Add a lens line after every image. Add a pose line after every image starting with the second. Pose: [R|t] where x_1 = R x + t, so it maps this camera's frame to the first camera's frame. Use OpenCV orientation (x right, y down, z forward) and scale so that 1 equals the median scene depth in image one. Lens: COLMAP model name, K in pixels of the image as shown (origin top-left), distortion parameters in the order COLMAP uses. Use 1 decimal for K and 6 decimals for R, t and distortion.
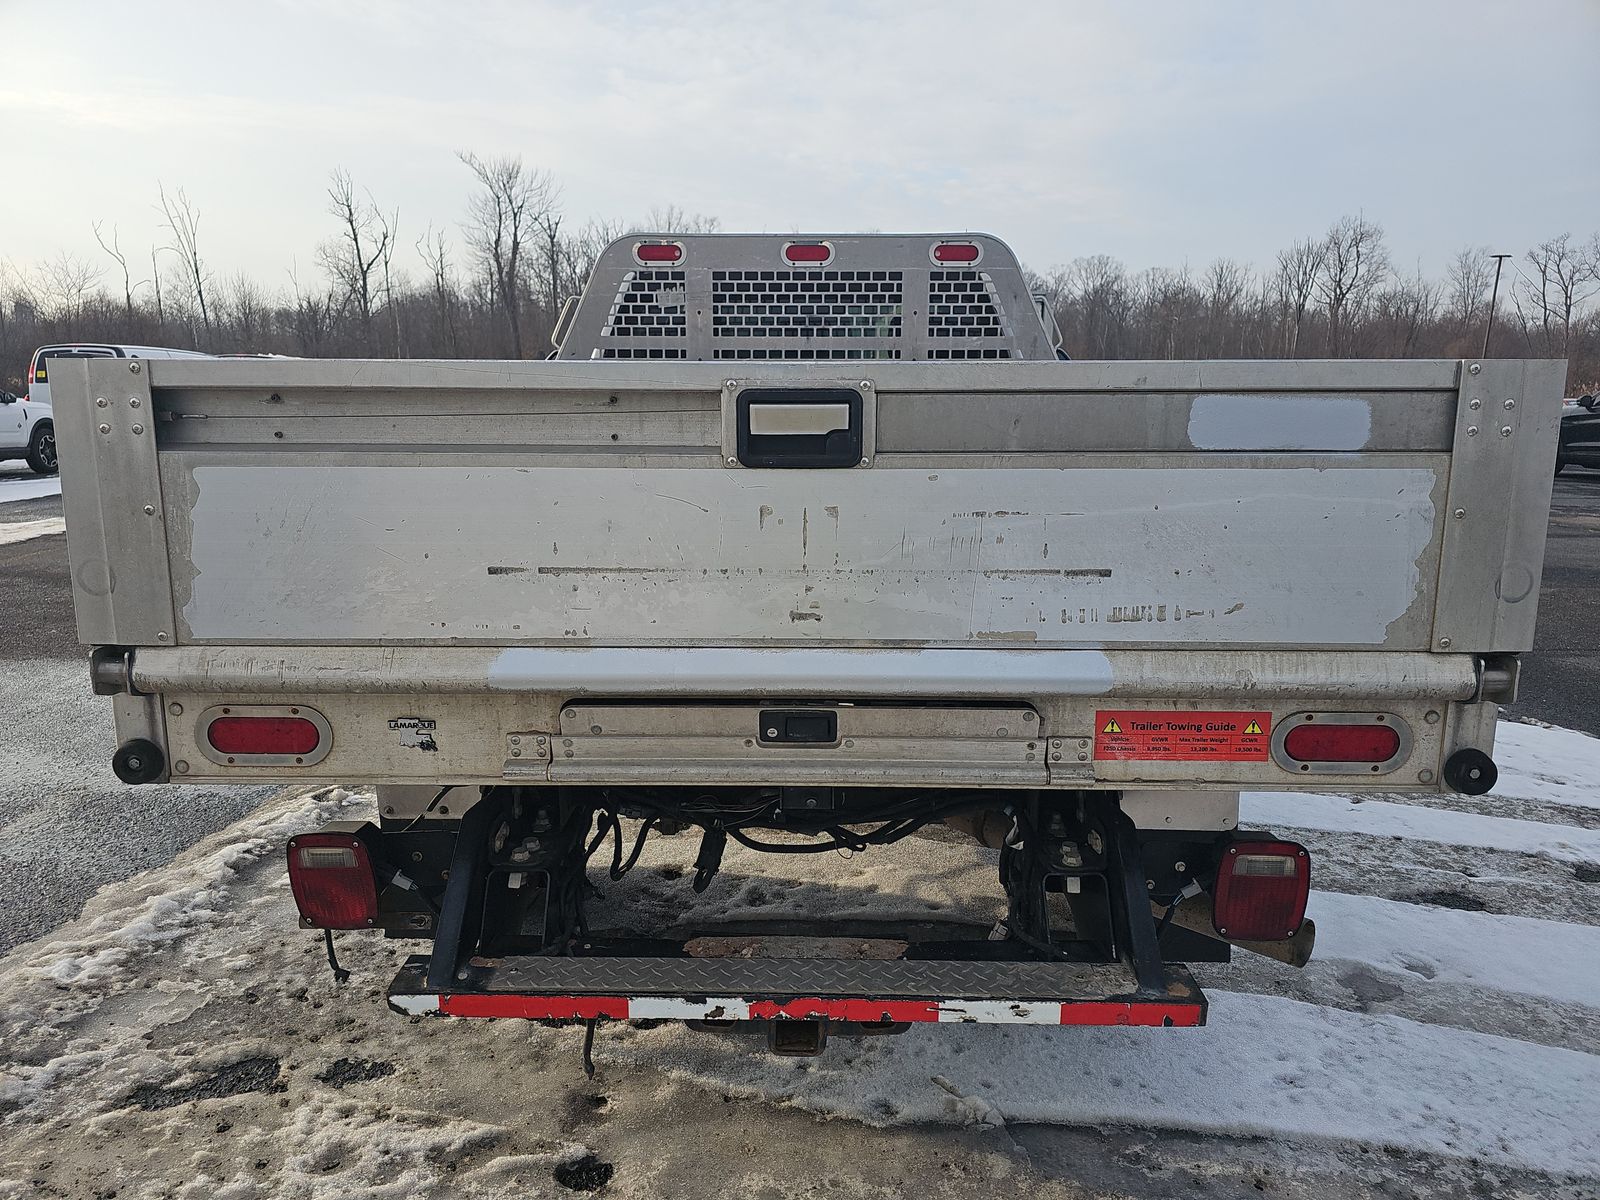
lens RADIAL K [[1042.0, 0, 796.3], [0, 1042.0, 602.4], [0, 0, 1]] dist [0.033927, -0.023406]
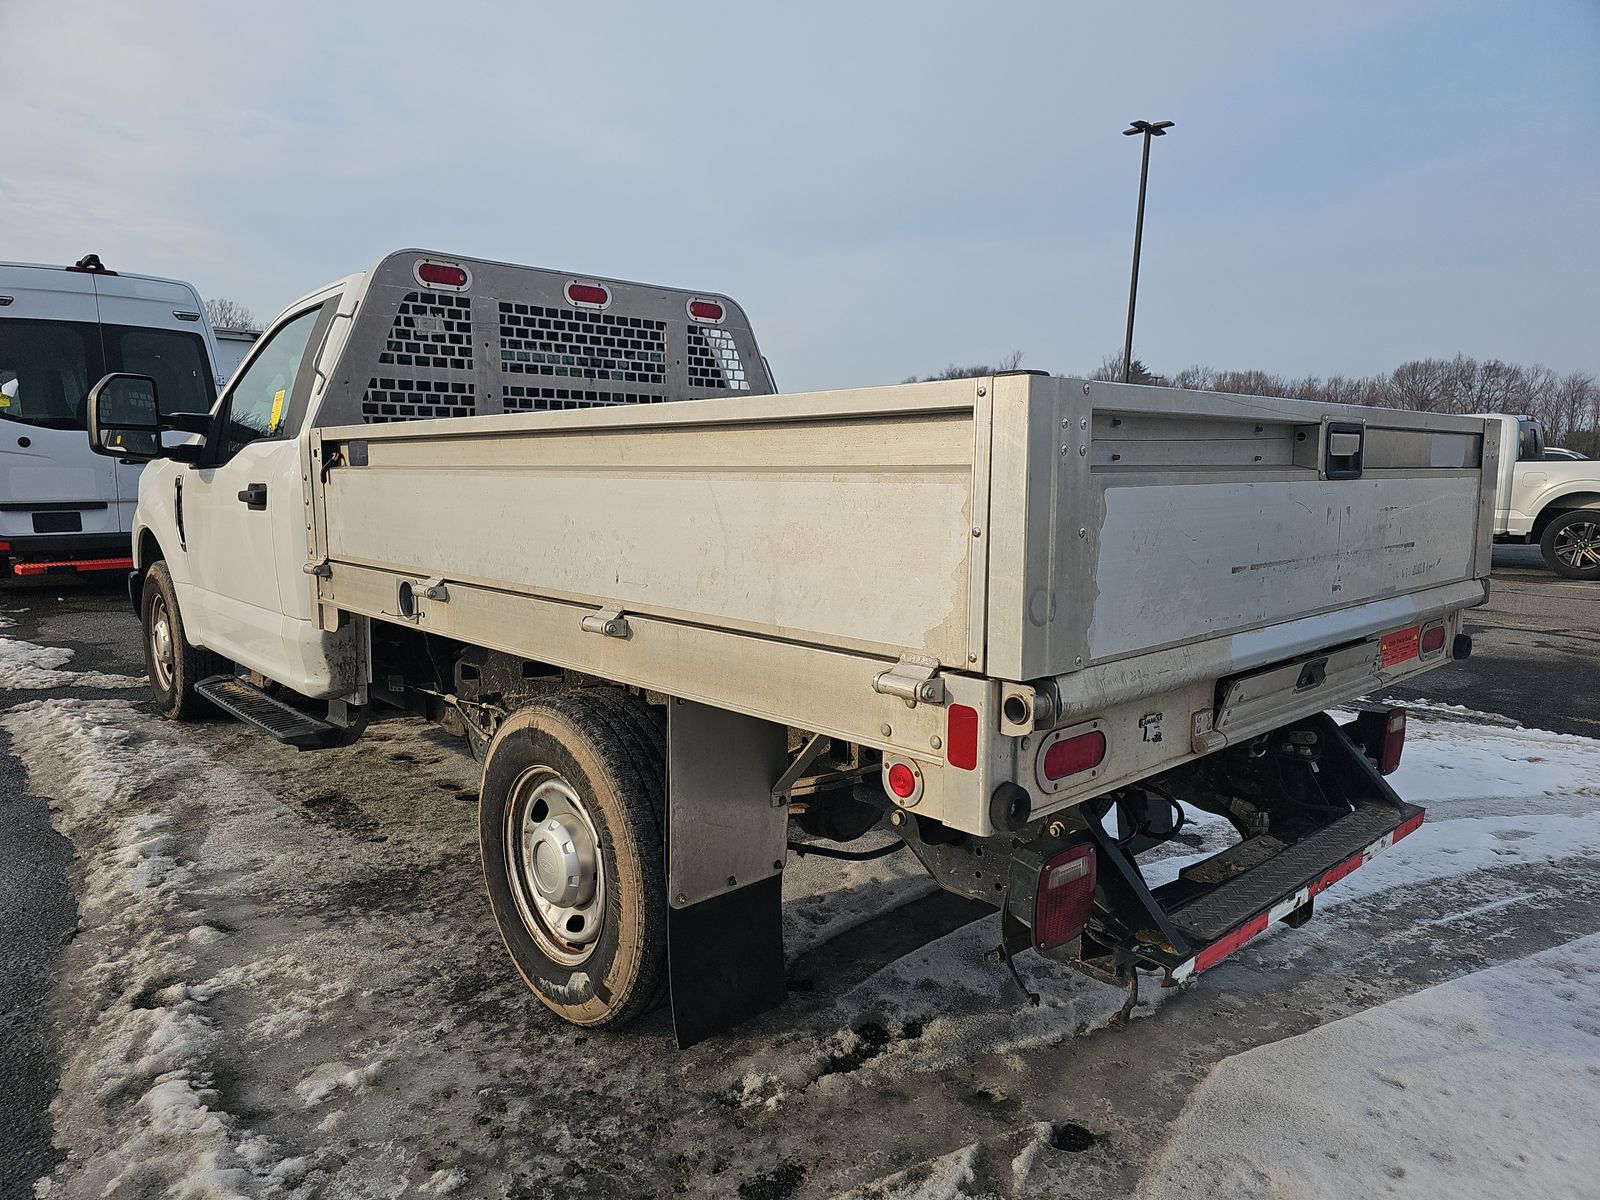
lens RADIAL K [[1042.0, 0, 790.9], [0, 1042.0, 605.6], [0, 0, 1]] dist [0.033927, -0.023406]
pose [[0.727486, -0.090263, 0.680159, -0.545533], [0.123246, 0.992376, -0.000125, -0.019525], [-0.674963, 0.083918, 0.733064, 0.173387]]
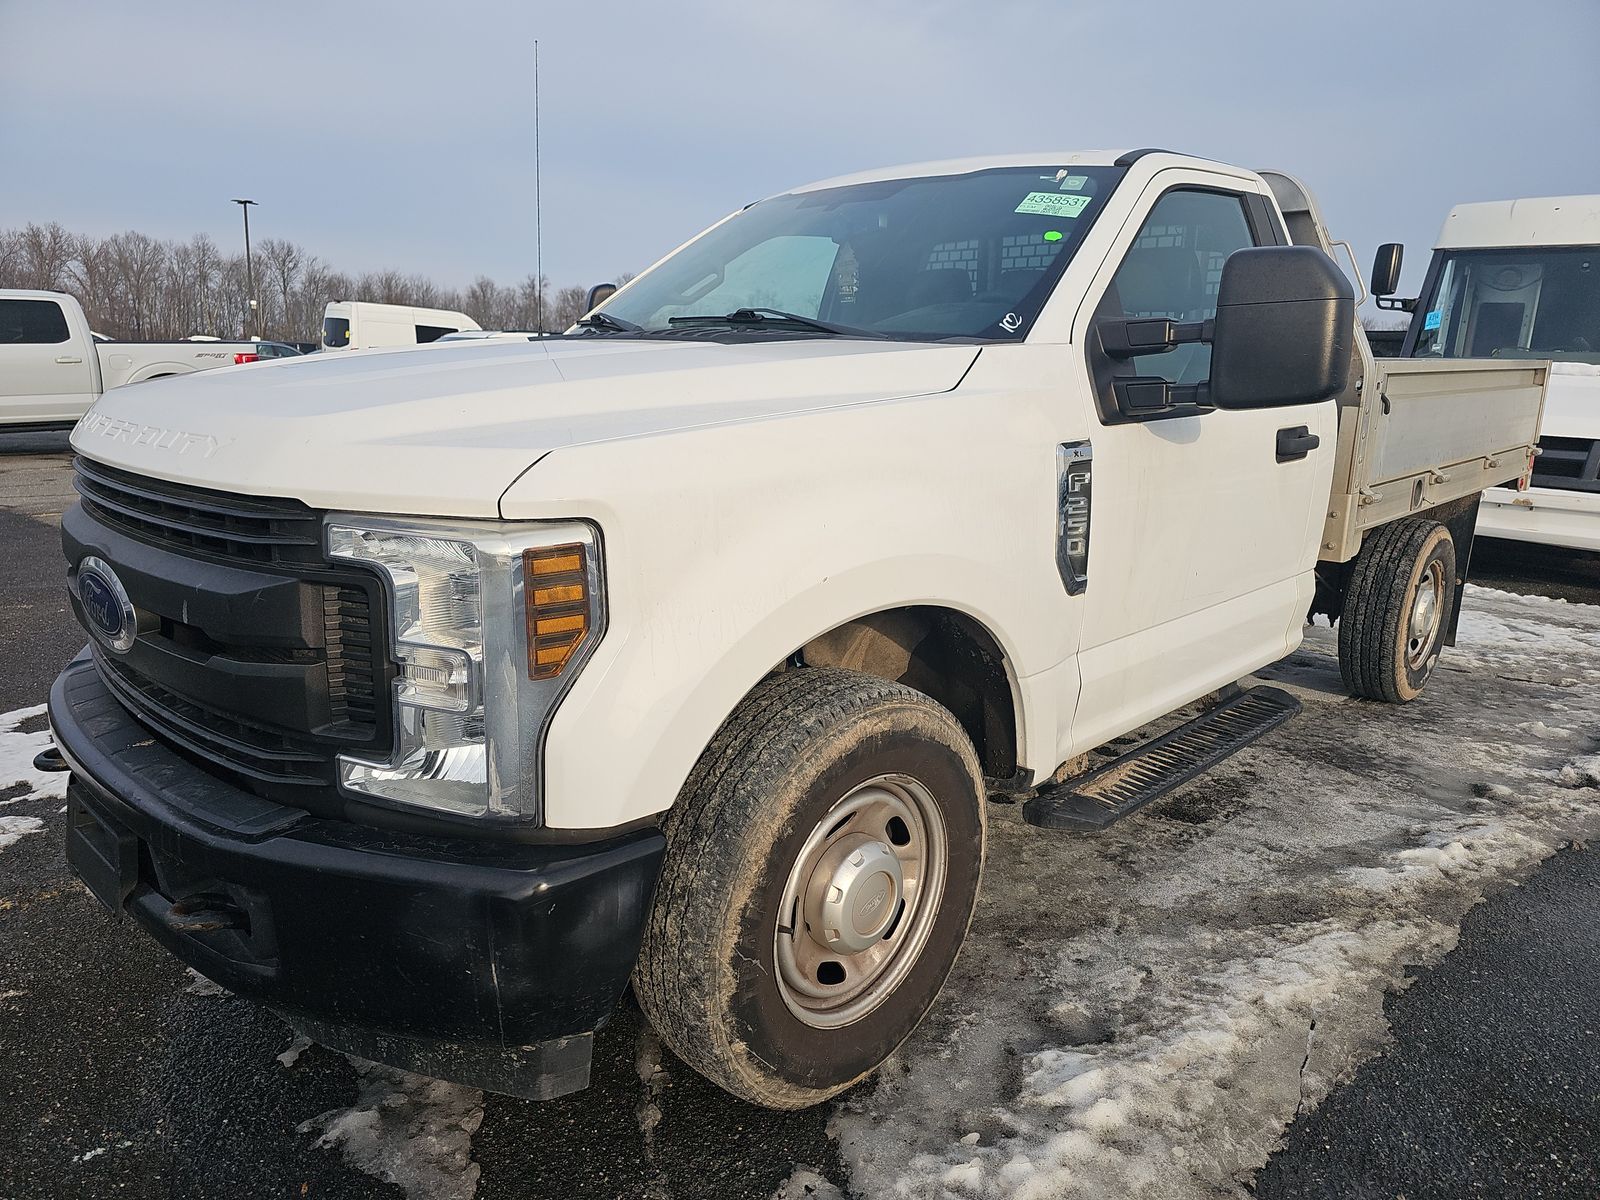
lens RADIAL K [[1042.0, 0, 791.2], [0, 1042.0, 593.6], [0, 0, 1]] dist [0.033927, -0.023406]
pose [[-0.714547, -0.169484, 0.678747, -0.517428], [0.111890, 0.930035, 0.350022, -0.377152], [-0.690582, 0.326052, -0.645590, 1.916749]]
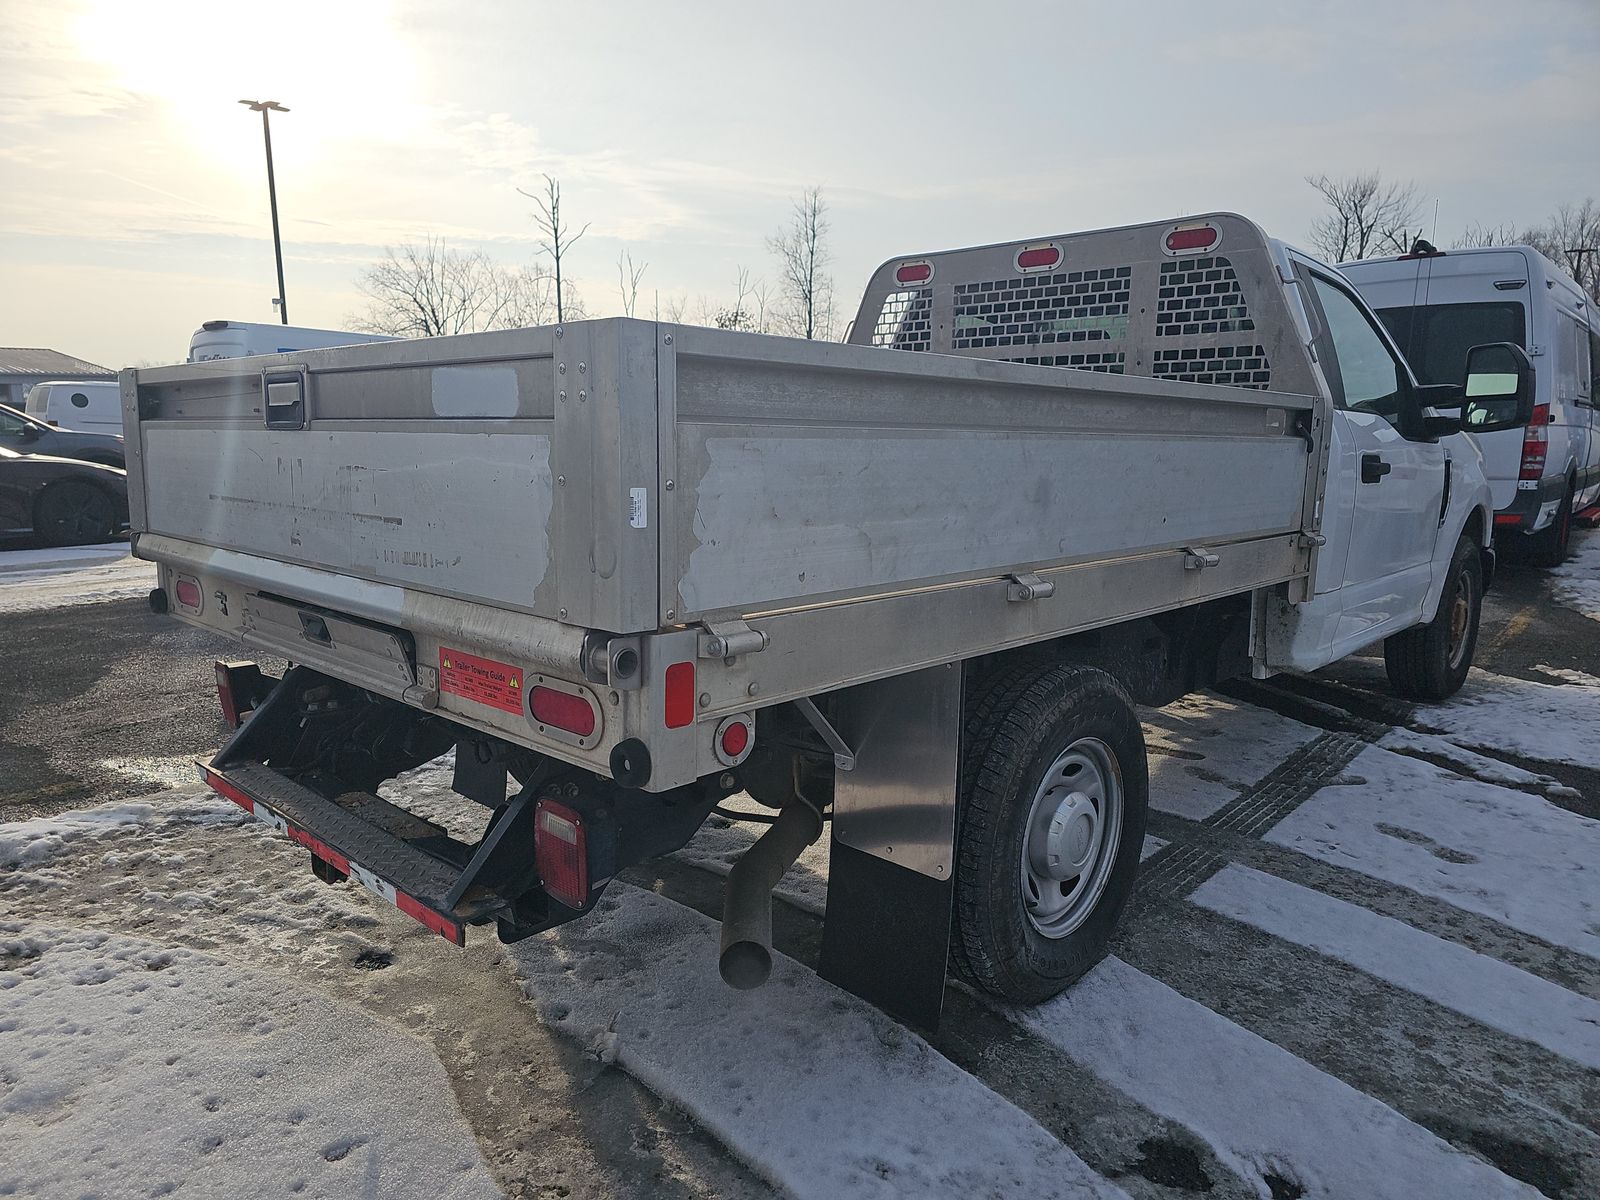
lens RADIAL K [[1042.0, 0, 797.3], [0, 1042.0, 600.5], [0, 0, 1]] dist [0.033927, -0.023406]
pose [[0.740837, 0.108672, -0.662835, 0.521012], [-0.131089, 0.991242, 0.015999, -0.006375], [0.658768, 0.075037, 0.748594, 0.152487]]
